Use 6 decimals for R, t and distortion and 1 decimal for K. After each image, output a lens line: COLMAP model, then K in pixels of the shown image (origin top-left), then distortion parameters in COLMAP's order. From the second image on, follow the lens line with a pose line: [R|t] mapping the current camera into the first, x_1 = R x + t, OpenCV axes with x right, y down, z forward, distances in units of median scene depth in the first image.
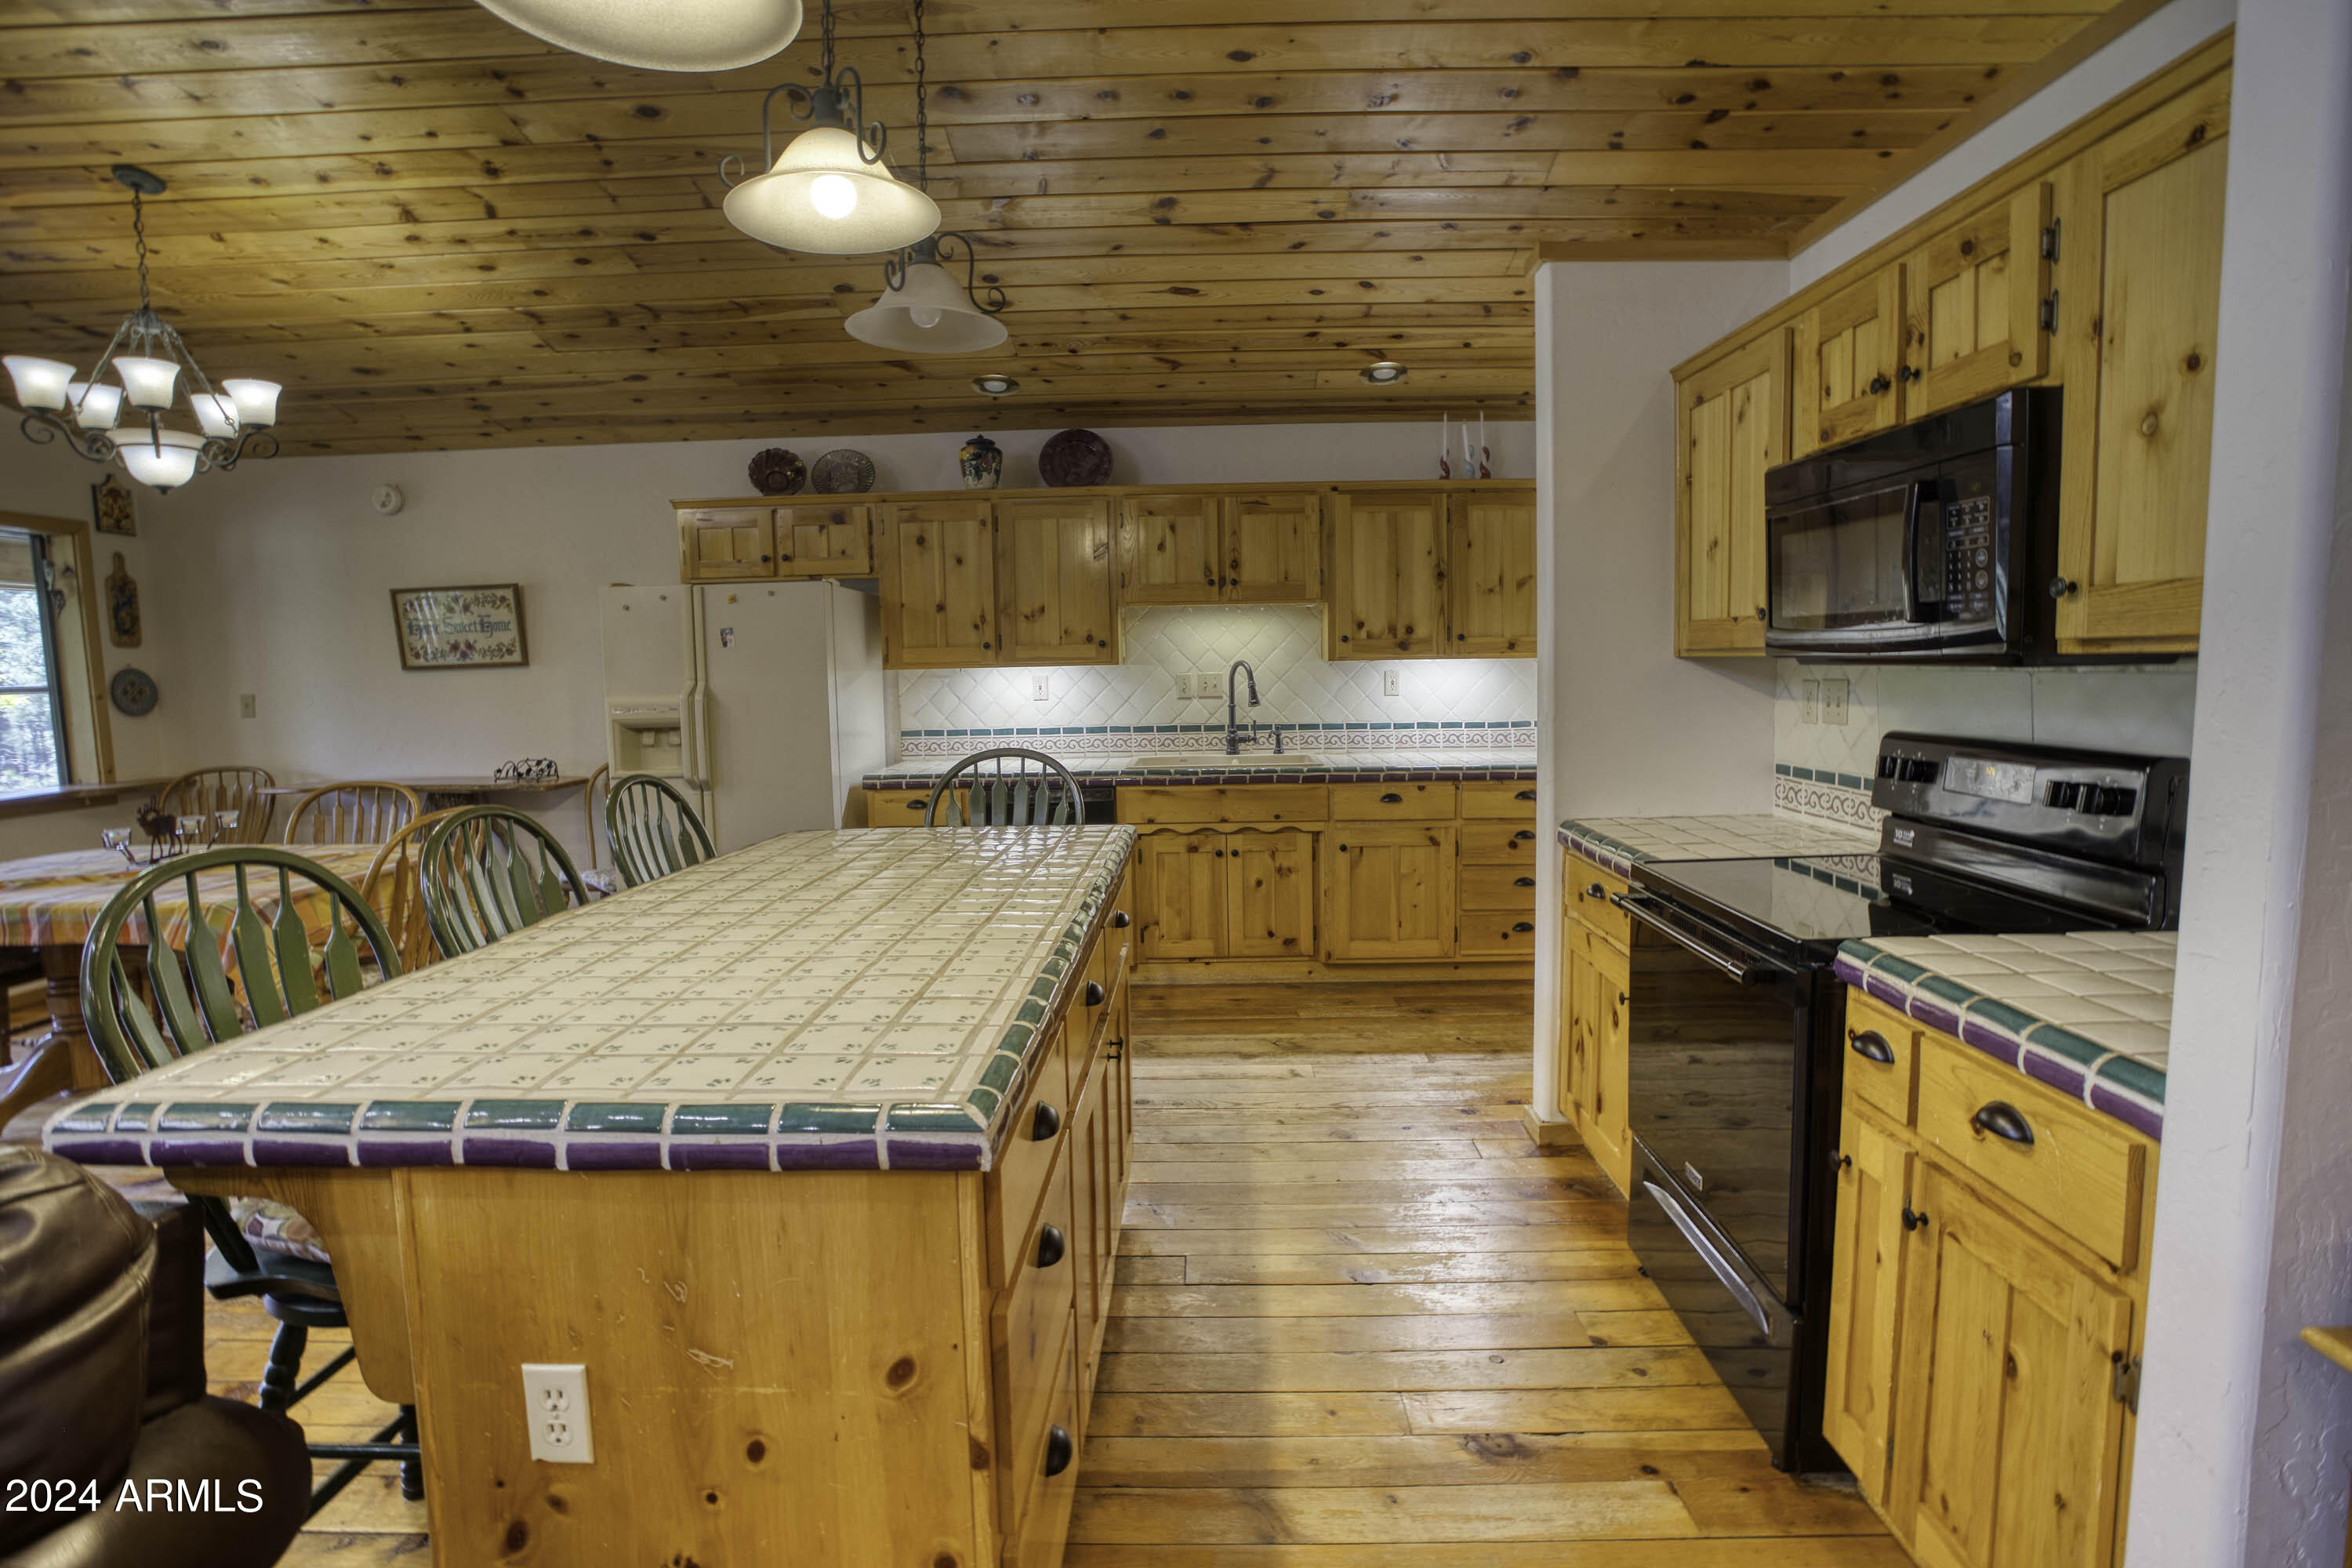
lens RADIAL K [[1152.1, 0, 1180.6], [0, 1152.1, 760.7], [0, 0, 1]] dist [-0.071601, 0.034234]
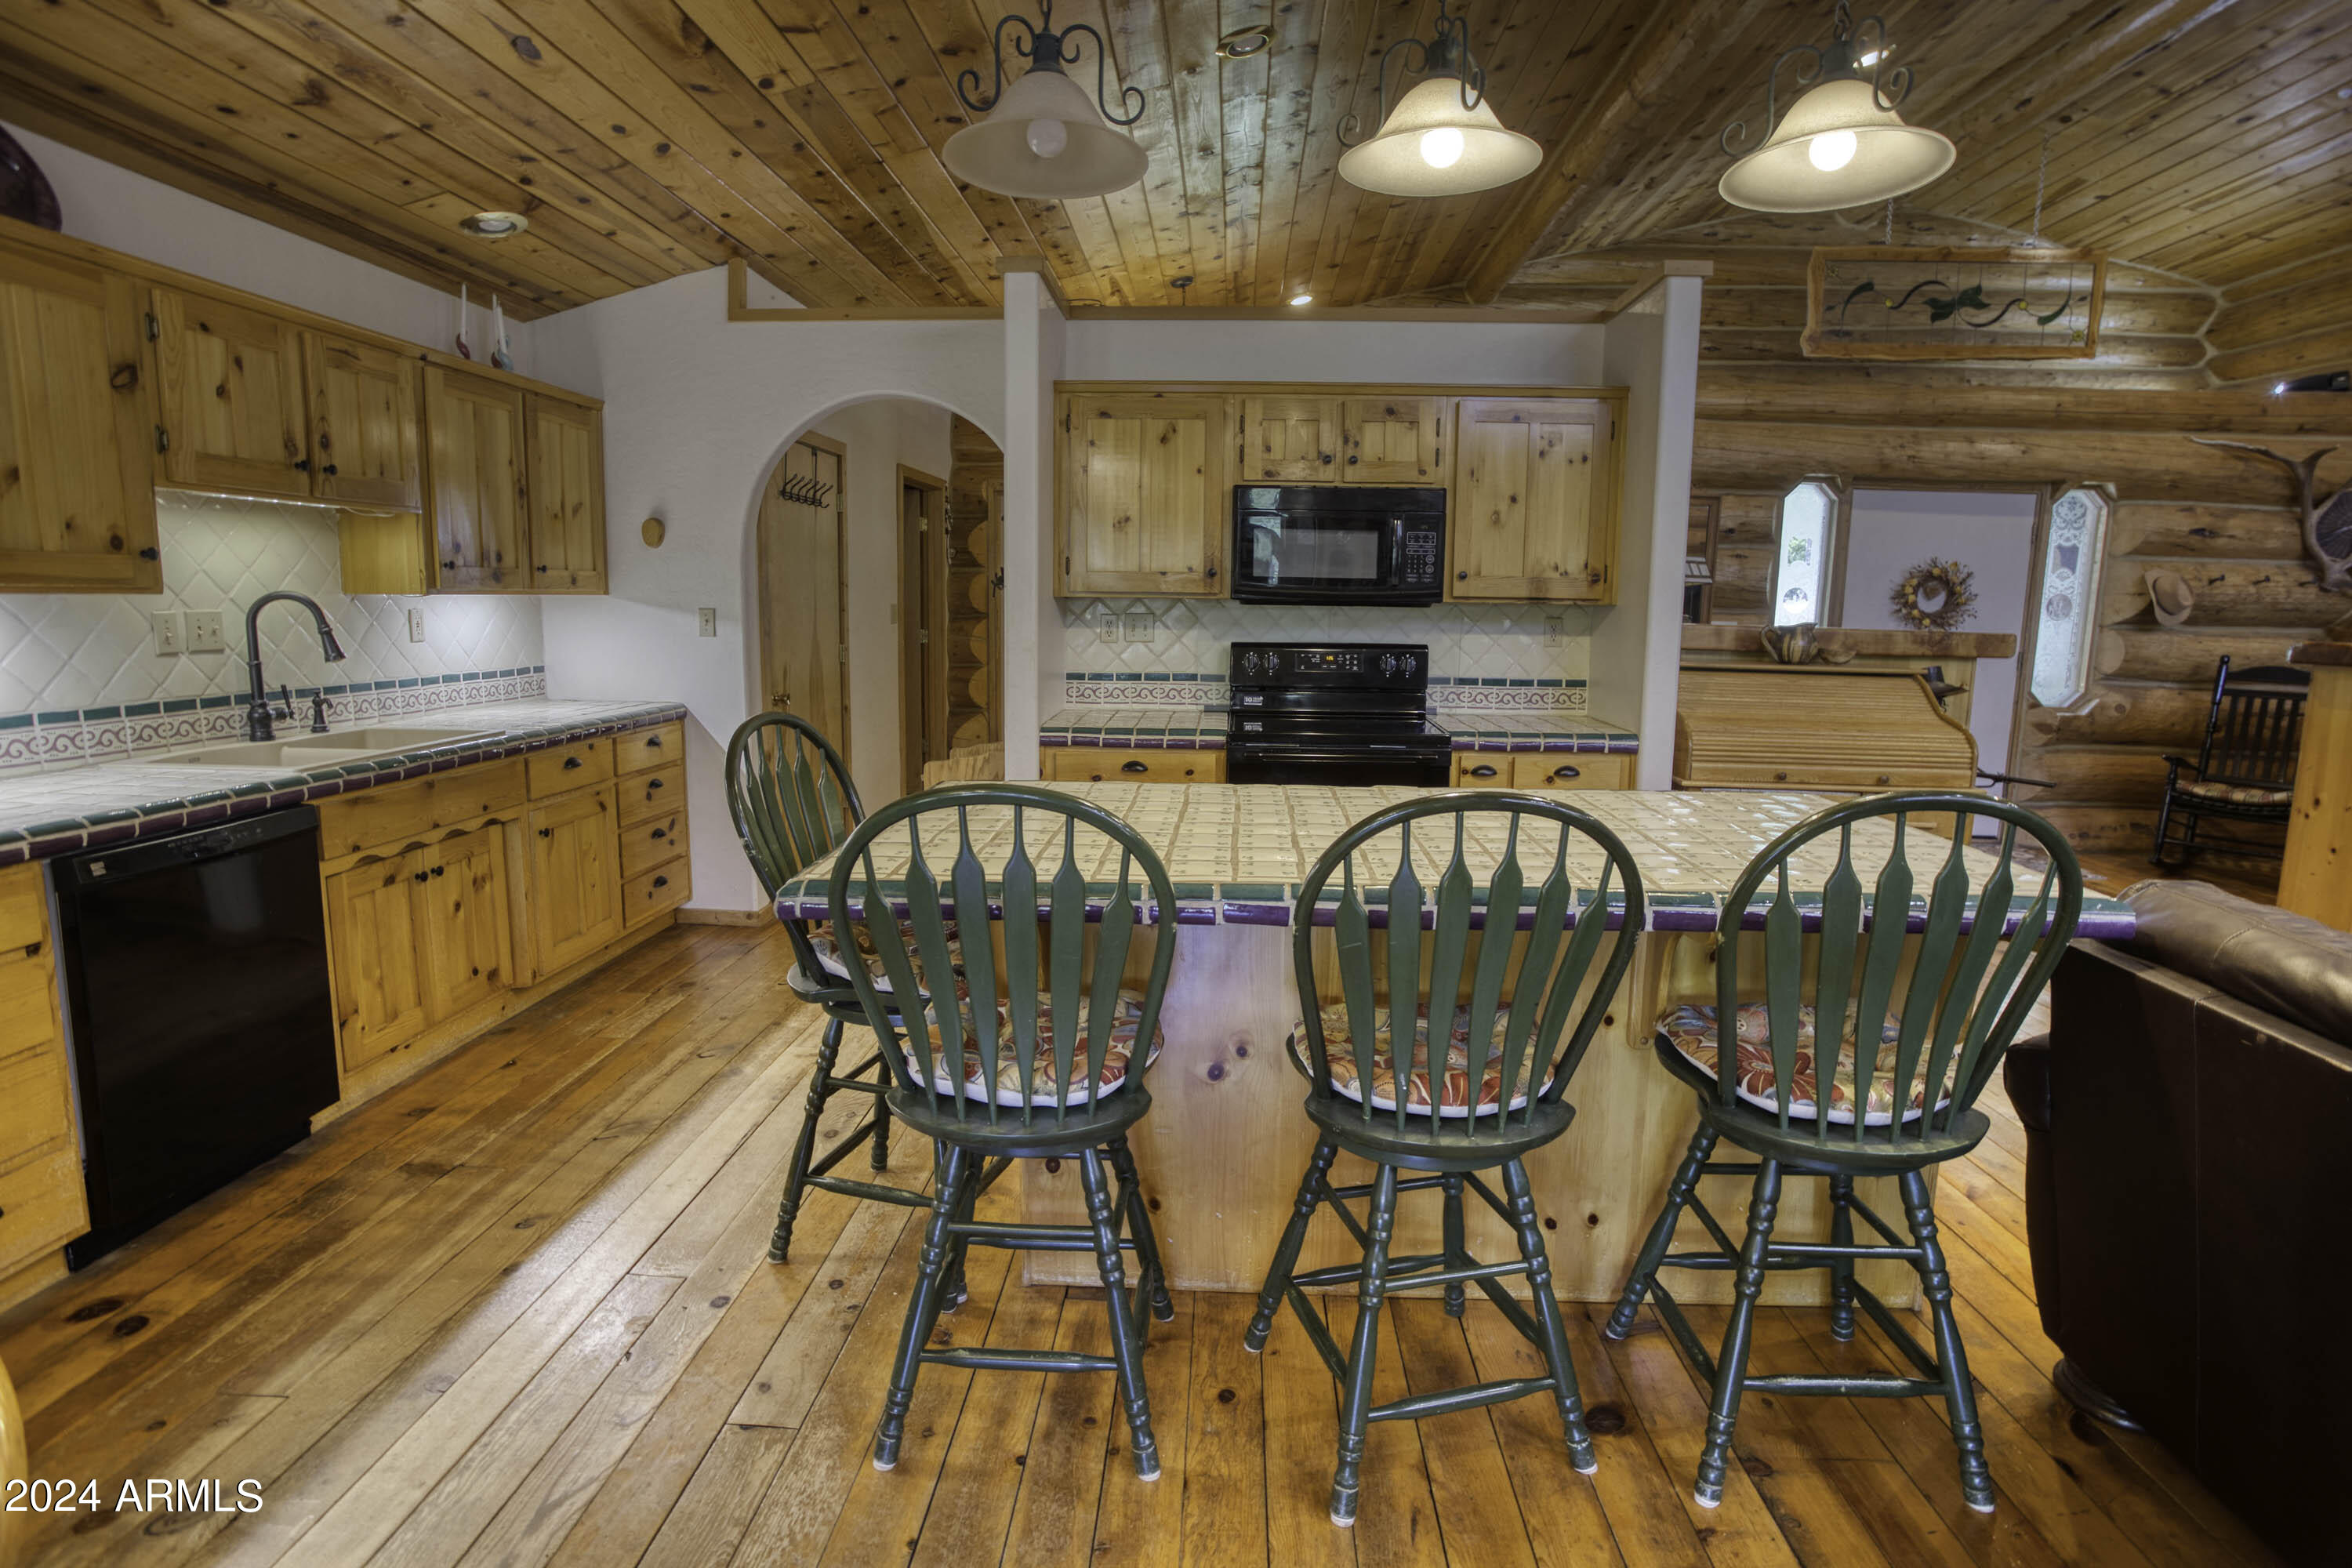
lens RADIAL K [[1138.5, 0, 1168.0], [0, 1138.5, 760.0], [0, 0, 1]] dist [-0.069587, 0.029051]
pose [[0.035689, -0.123186, 0.991742, -0.573698], [0.073112, 0.990036, 0.120343, -0.033320], [-0.996685, 0.068213, 0.044340, 0.512273]]
